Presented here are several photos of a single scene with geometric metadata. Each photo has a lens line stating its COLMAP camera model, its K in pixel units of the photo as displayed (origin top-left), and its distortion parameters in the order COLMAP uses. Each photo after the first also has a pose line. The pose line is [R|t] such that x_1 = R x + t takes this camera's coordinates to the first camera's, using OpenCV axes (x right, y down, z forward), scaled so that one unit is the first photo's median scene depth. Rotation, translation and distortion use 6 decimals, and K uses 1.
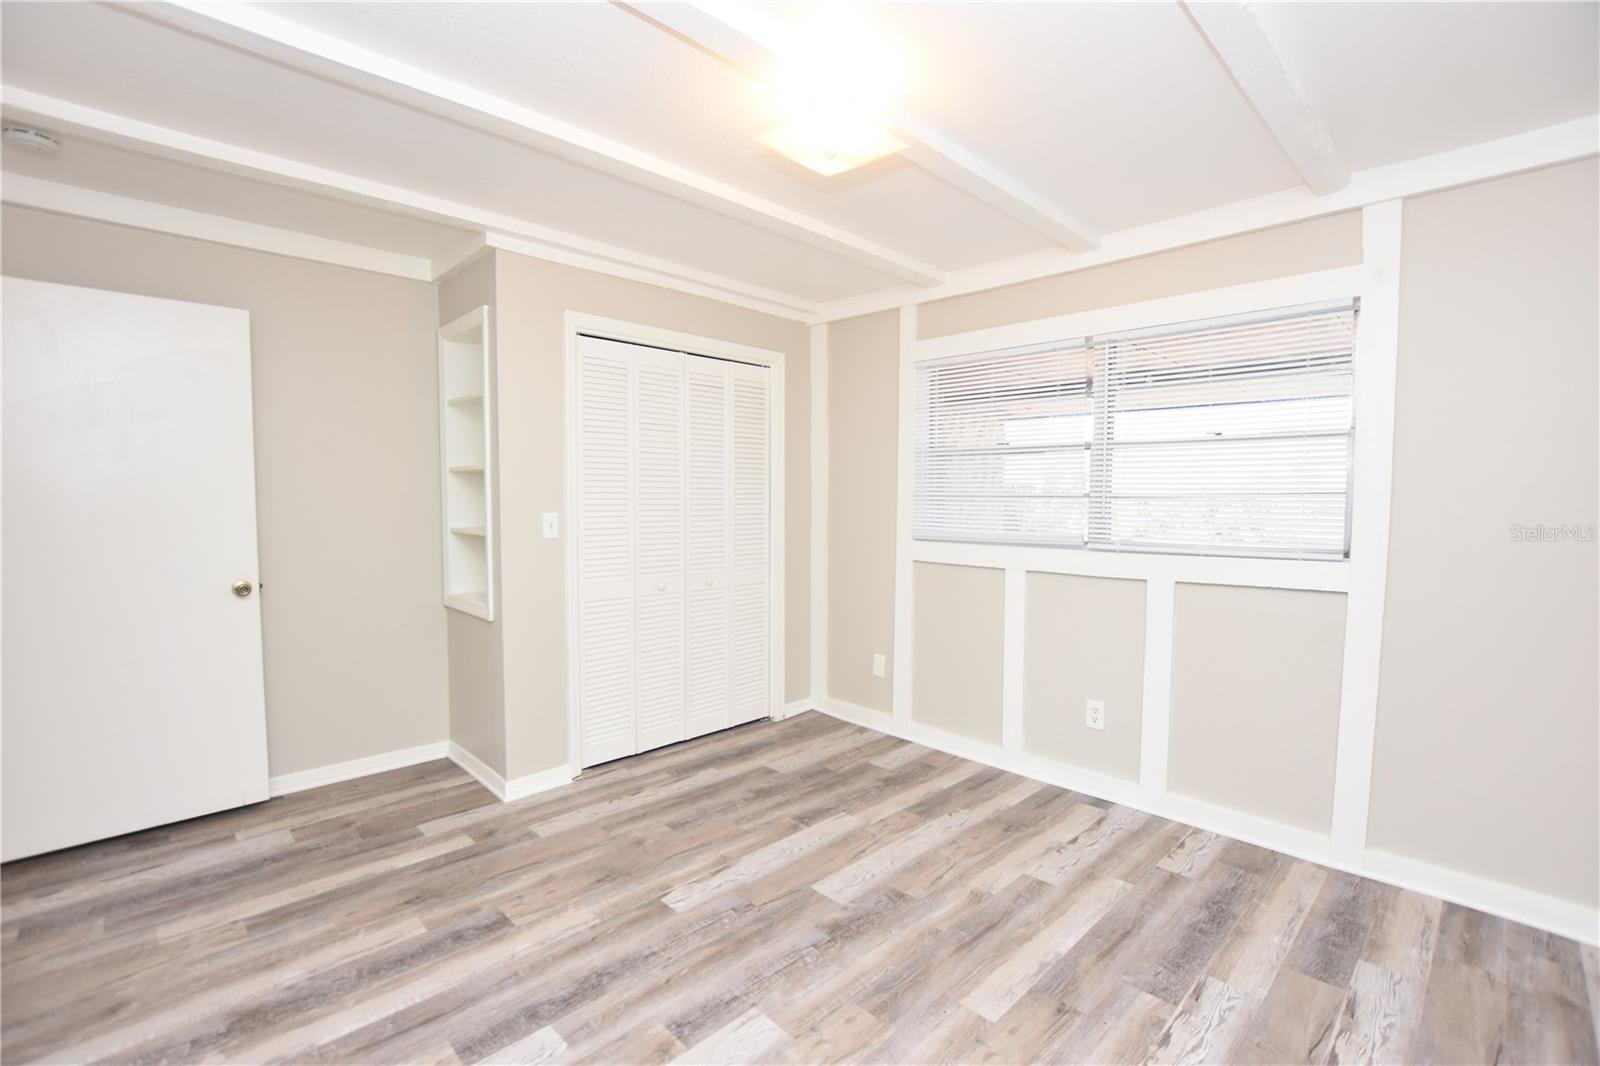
lens RADIAL K [[713.6, 0, 792.6], [0, 713.6, 534.4], [0, 0, 1]] dist [-0.027408, 0.001603]
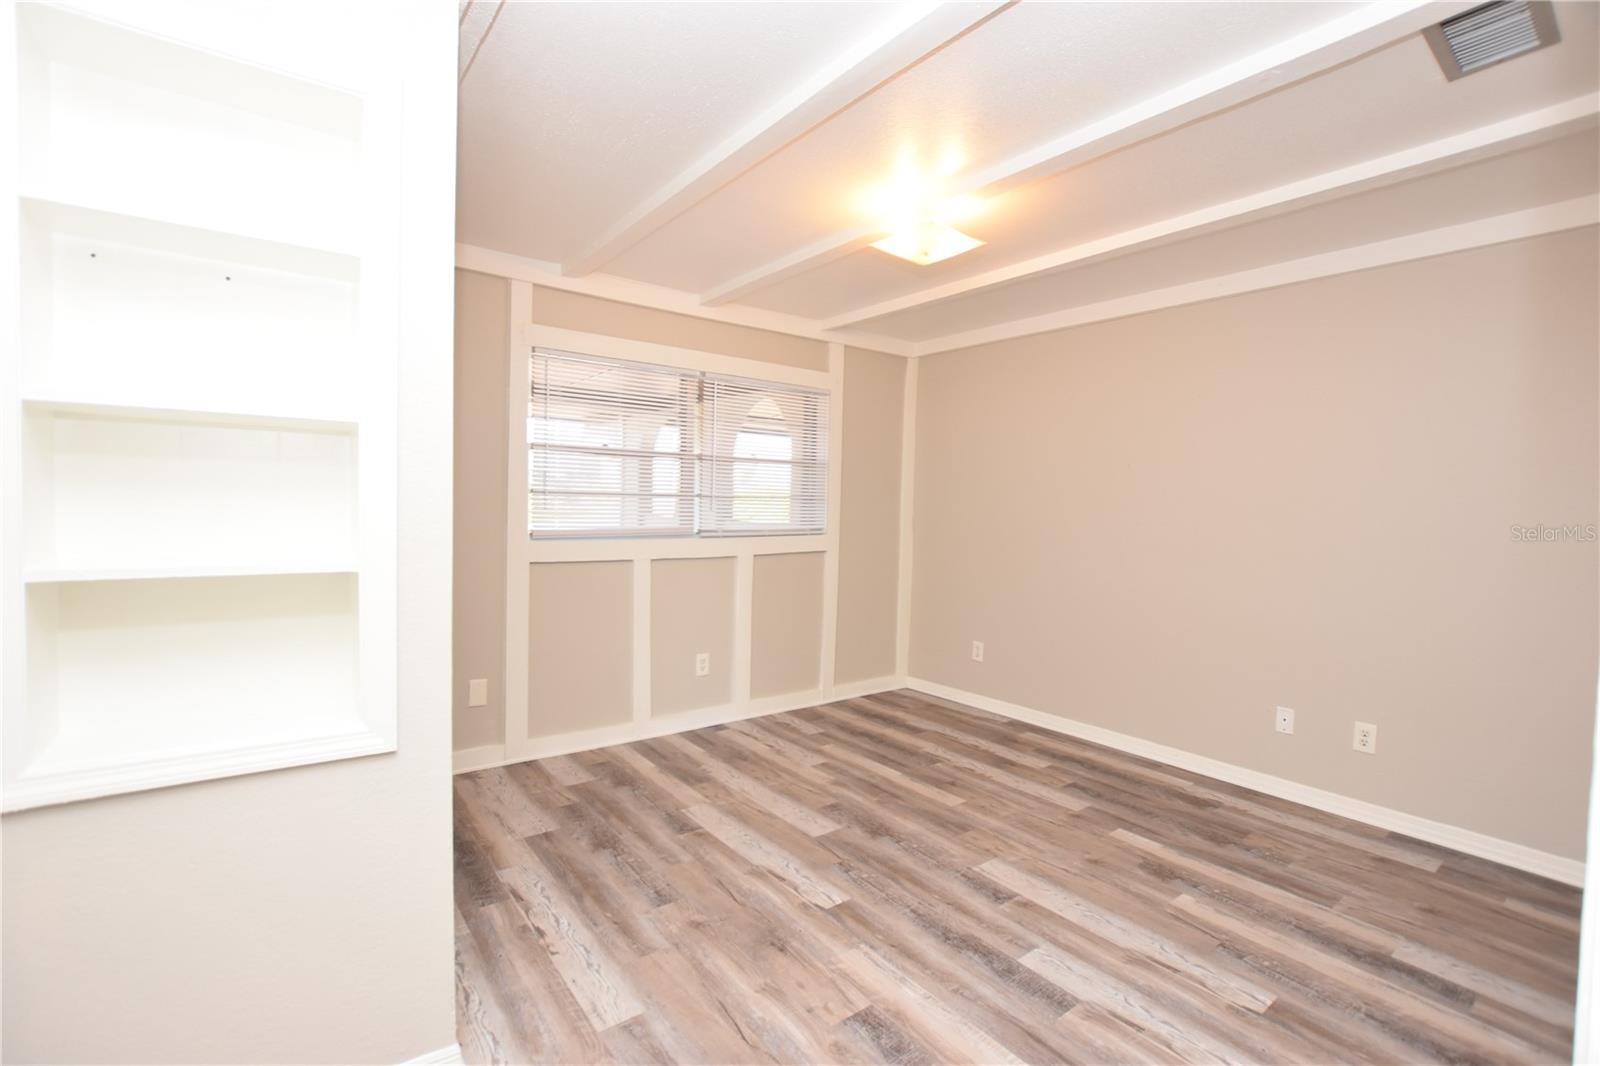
lens RADIAL K [[713.6, 0, 792.6], [0, 713.6, 534.4], [0, 0, 1]] dist [-0.027408, 0.001603]
pose [[0.124148, -0.042972, 0.991333, -0.971885], [0.034272, 0.998651, 0.038997, -0.032936], [-0.991672, 0.029133, 0.125453, 0.777184]]
